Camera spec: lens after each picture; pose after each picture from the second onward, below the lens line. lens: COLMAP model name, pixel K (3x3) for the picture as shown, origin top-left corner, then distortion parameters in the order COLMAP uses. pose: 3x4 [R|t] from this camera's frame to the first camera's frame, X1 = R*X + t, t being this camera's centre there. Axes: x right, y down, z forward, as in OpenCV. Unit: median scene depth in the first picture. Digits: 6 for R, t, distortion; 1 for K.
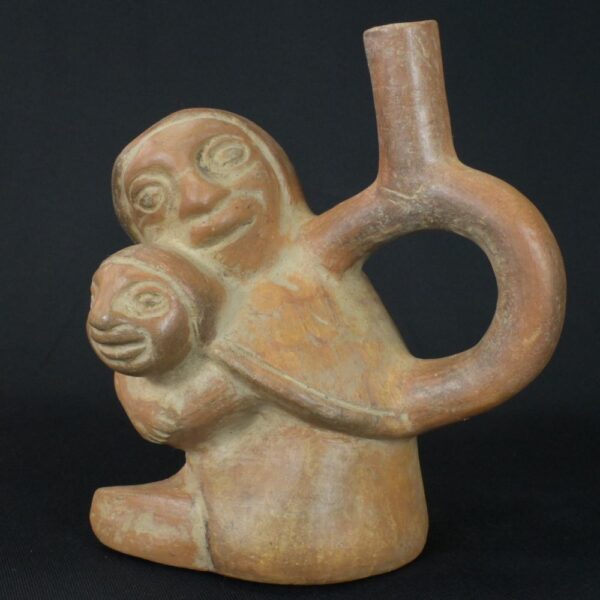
lens RADIAL K [[903.3, 0, 298.5], [0, 903.3, 304.0], [0, 0, 1]] dist [0.001223, 0.000000]
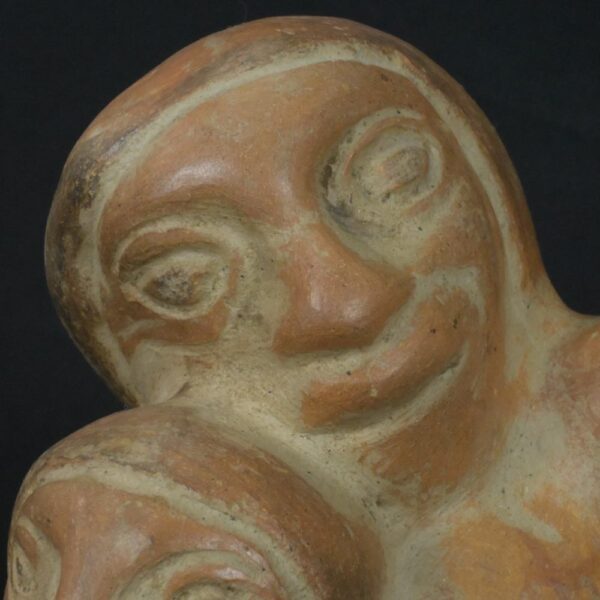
lens RADIAL K [[1962.6, 0, 300.9], [0, 1962.6, 298.8], [0, 0, 1]] dist [0.025541, 0.000000]
pose [[0.991213, 0.046491, 0.123835, -0.214746], [-0.053660, 0.997033, 0.055192, -0.156465], [-0.120902, -0.061352, 0.990767, 0.217307]]
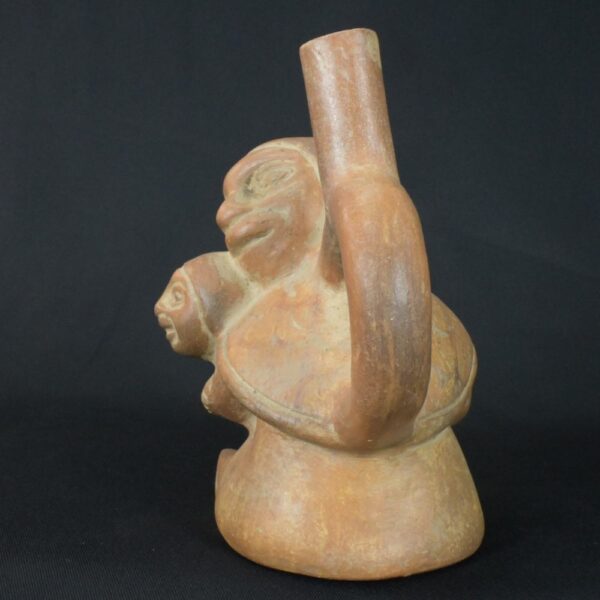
lens RADIAL K [[903.3, 0, 299.7], [0, 903.3, 300.6], [0, 0, 1]] dist [0.001223, 0.000000]
pose [[0.544180, 0.052558, -0.837321, 0.932768], [-0.082041, 0.996586, 0.009236, -0.021720], [0.834948, 0.063669, 0.546634, 0.411440]]
